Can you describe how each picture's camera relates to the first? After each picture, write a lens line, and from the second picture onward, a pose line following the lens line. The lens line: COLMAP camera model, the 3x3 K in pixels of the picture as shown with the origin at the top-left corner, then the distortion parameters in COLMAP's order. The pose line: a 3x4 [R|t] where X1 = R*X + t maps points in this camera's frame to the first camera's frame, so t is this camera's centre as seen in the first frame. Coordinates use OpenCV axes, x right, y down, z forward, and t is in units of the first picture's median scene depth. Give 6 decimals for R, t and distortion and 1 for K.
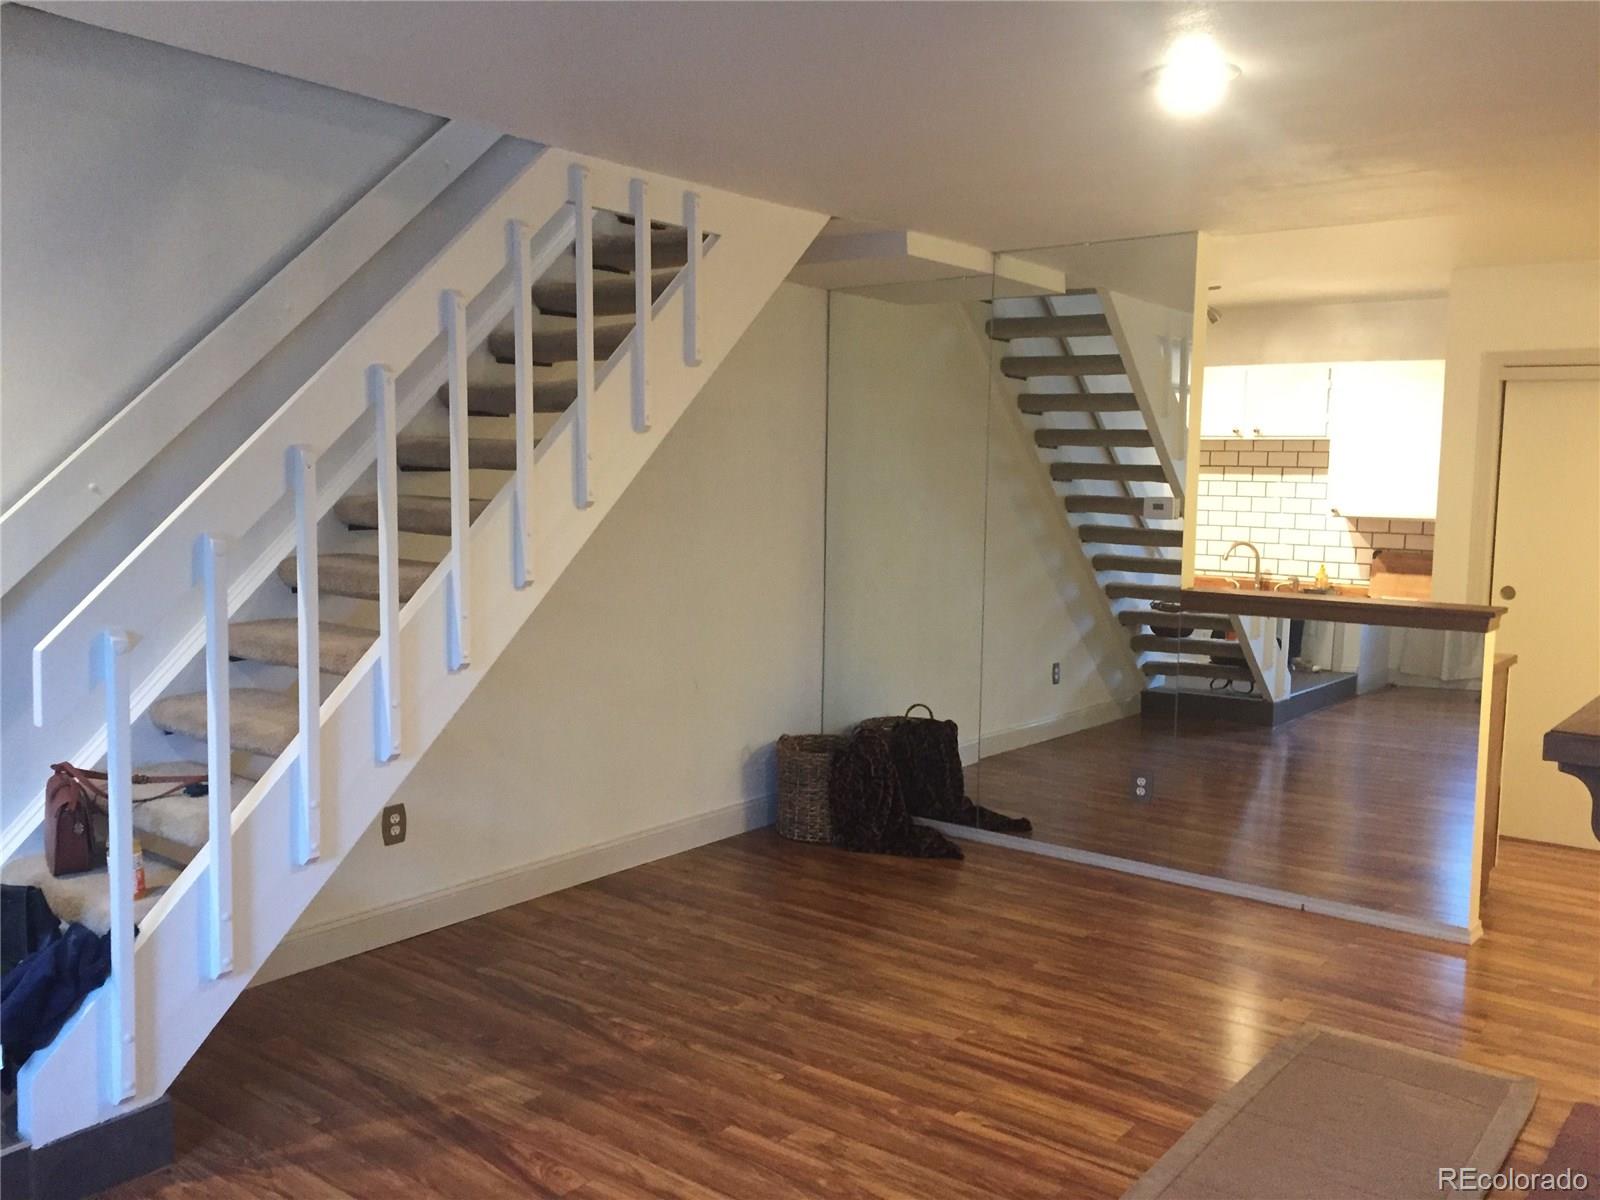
lens RADIAL K [[1355.2, 0, 798.7], [0, 1355.2, 607.2], [0, 0, 1]] dist [0.009802, -0.013784]
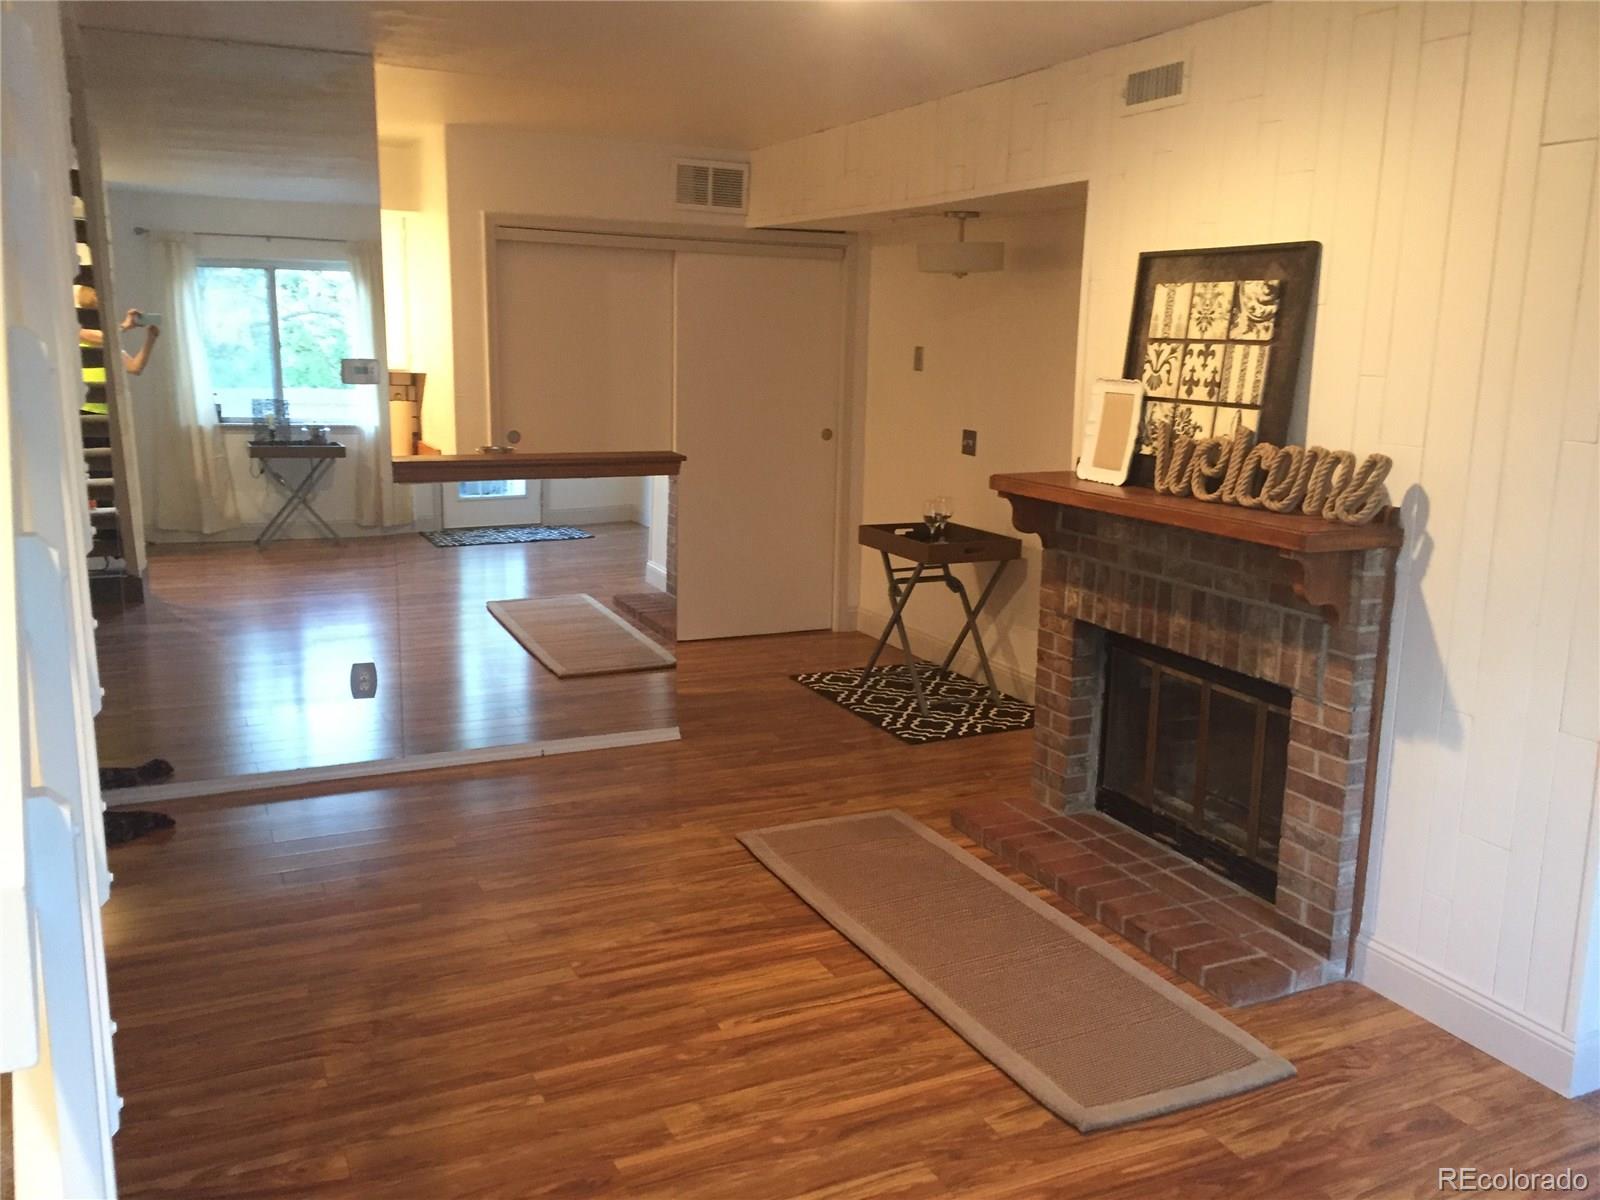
lens RADIAL K [[1355.2, 0, 797.1], [0, 1355.2, 593.6], [0, 0, 1]] dist [0.009802, -0.013784]
pose [[0.457656, -0.181217, 0.870466, -0.496653], [0.086168, 0.983441, 0.159433, -0.058118], [-0.884944, 0.002040, 0.465692, 0.397068]]
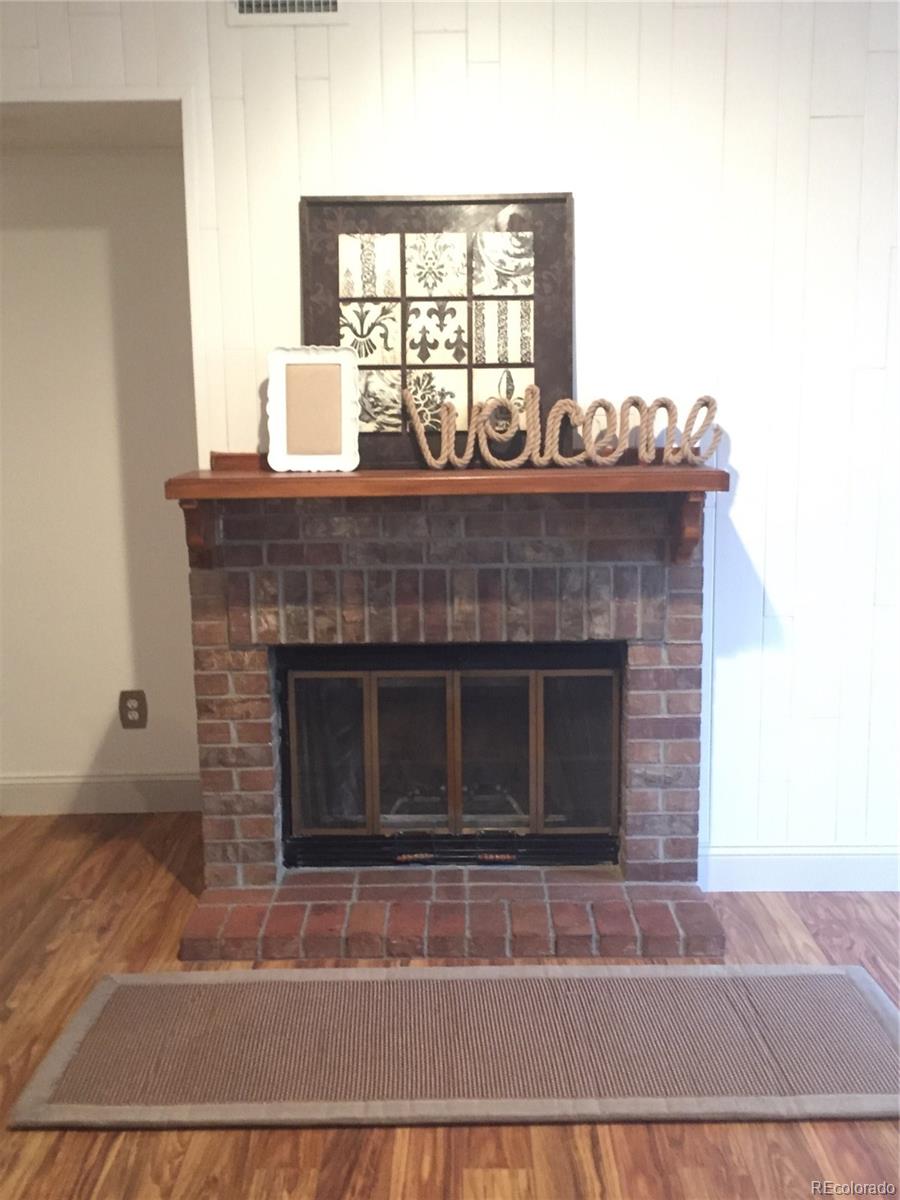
lens RADIAL K [[1216.3, 0, 450.5], [0, 1216.3, 603.9], [0, 0, 1]] dist [0.028147, 0.000000]
pose [[-0.610205, -0.136380, 0.780417, -0.167505], [0.086925, 0.967599, 0.237057, -0.051377], [-0.787460, 0.212491, -0.578579, 1.021753]]
